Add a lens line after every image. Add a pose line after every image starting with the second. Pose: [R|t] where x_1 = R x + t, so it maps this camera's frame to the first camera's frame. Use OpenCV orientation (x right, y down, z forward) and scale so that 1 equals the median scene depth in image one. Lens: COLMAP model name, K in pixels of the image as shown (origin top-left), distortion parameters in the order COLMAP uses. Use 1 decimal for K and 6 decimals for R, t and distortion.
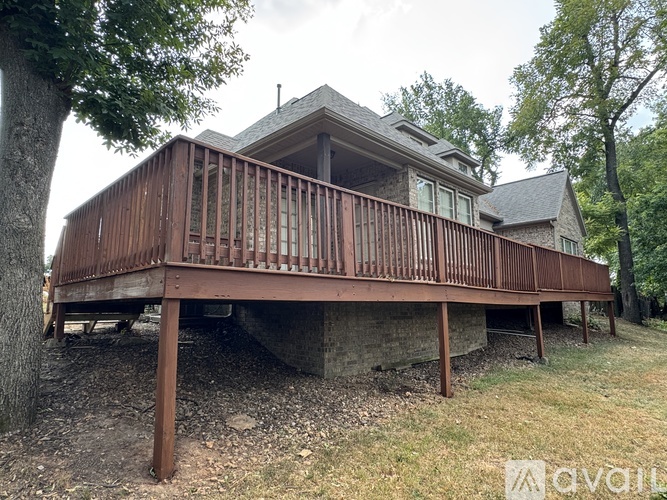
lens RADIAL K [[392.4, 0, 333.4], [0, 392.4, 247.7], [0, 0, 1]] dist [-0.000893, 0.000076]
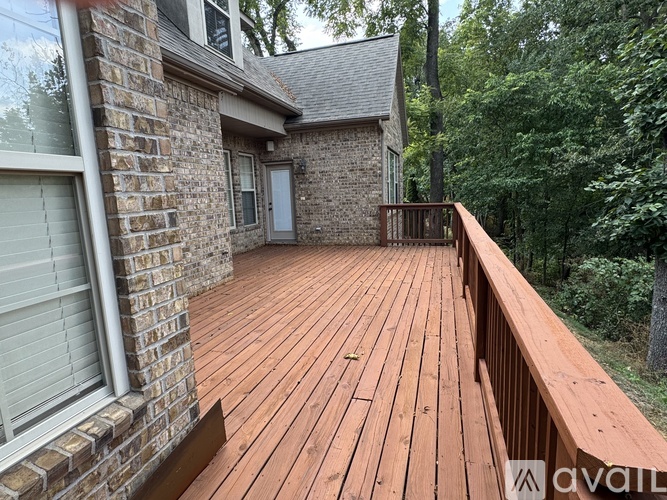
lens RADIAL K [[364.1, 0, 332.2], [0, 364.1, 249.3], [0, 0, 1]] dist [-0.002871, -0.000247]
pose [[0.882446, -0.099708, 0.459725, 0.213537], [-0.035657, 0.960289, 0.276718, -0.028983], [-0.469060, -0.260581, 0.843848, 0.494197]]
